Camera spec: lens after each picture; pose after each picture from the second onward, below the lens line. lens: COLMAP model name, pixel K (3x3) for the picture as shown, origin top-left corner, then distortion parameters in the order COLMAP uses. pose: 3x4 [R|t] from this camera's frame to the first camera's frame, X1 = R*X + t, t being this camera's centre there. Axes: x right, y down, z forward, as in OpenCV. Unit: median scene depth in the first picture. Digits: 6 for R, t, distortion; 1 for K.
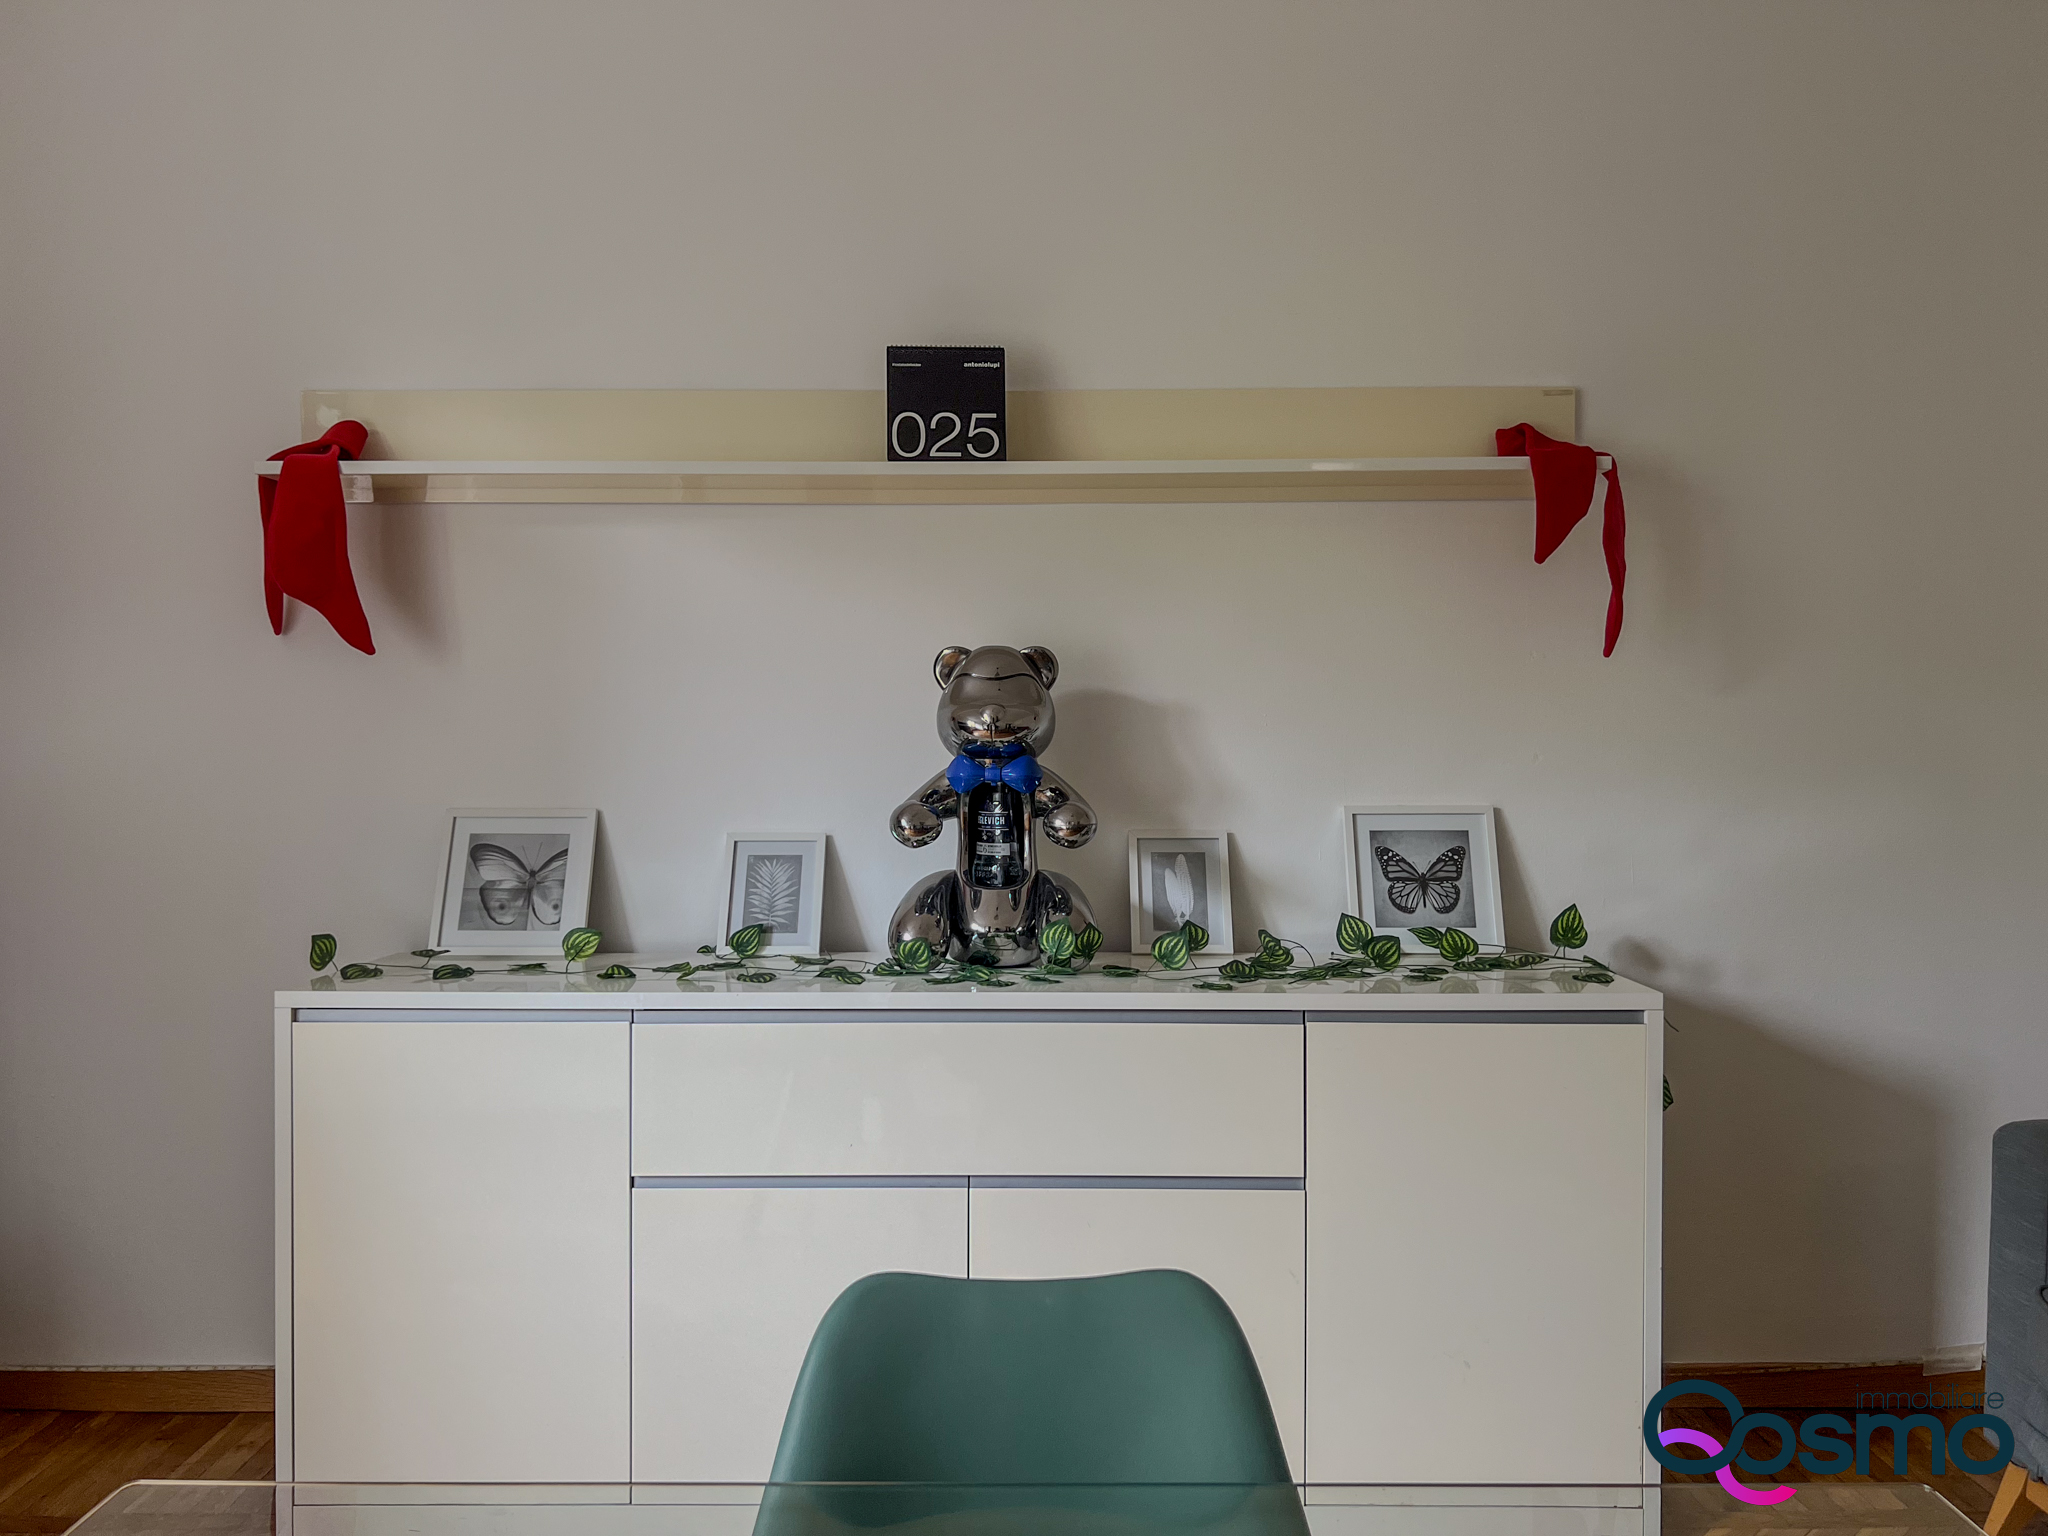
lens RADIAL K [[1563.6, 0, 1027.9], [0, 1563.6, 776.9], [0, 0, 1]] dist [0.099668, -0.149123]
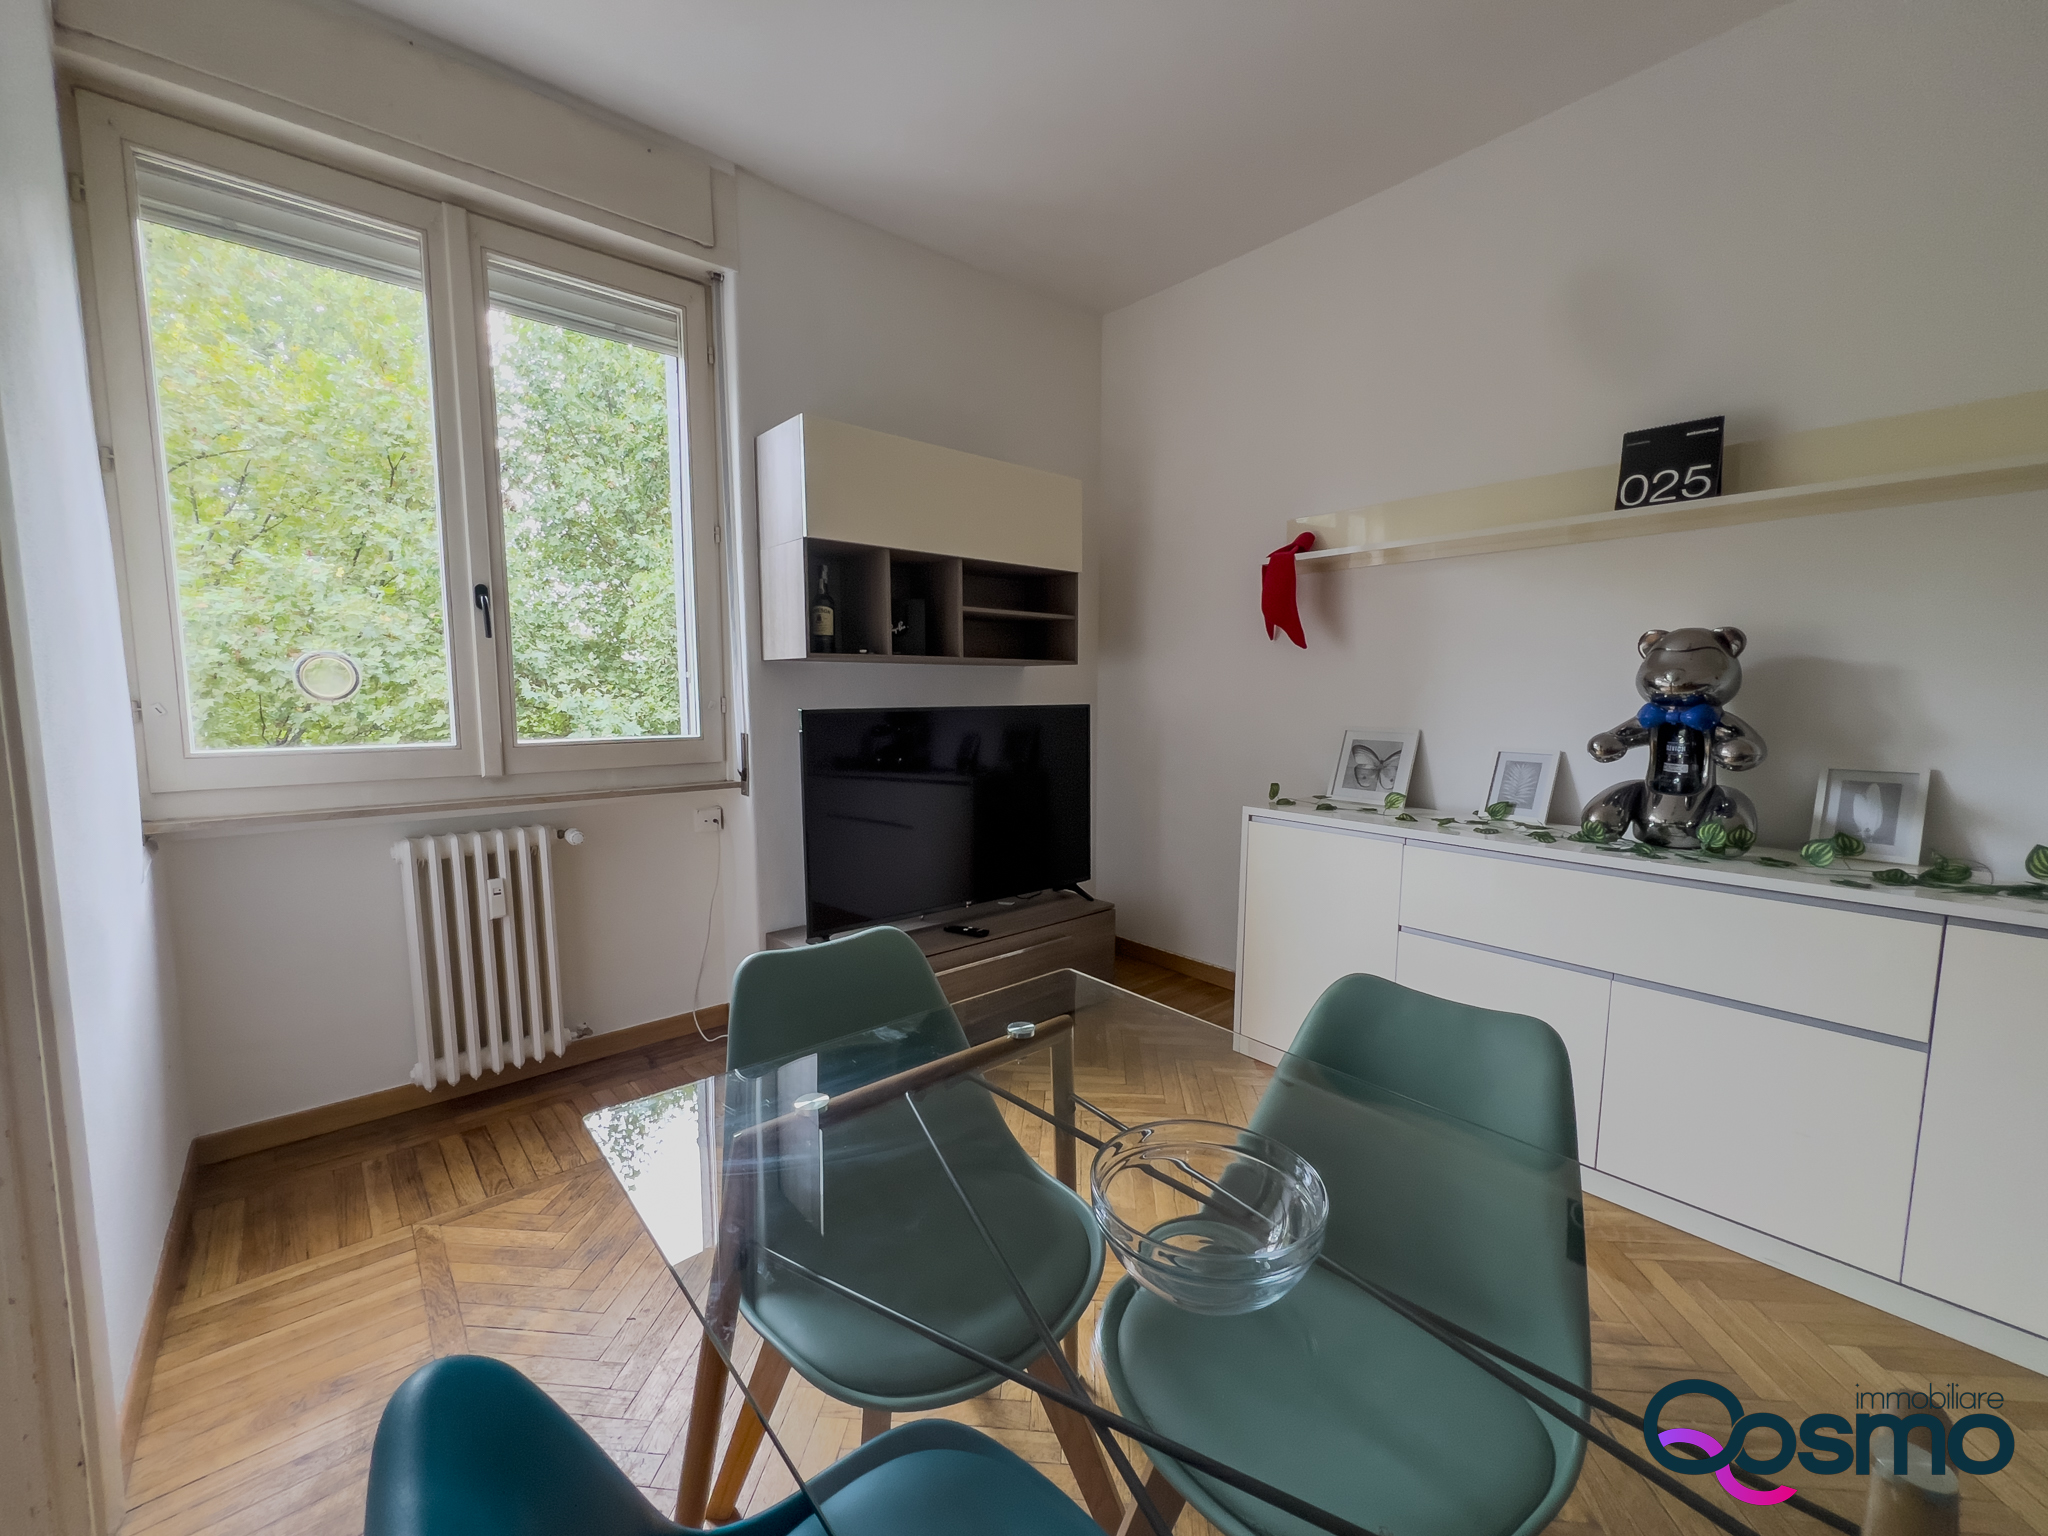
lens RADIAL K [[828.1, 0, 1023.2], [0, 828.1, 776.0], [0, 0, 1]] dist [0.001971, -0.000055]
pose [[0.653631, 0.084600, -0.752070, 0.159878], [-0.022846, 0.995485, 0.092127, -0.003962], [0.756469, -0.043035, 0.652613, 0.023055]]
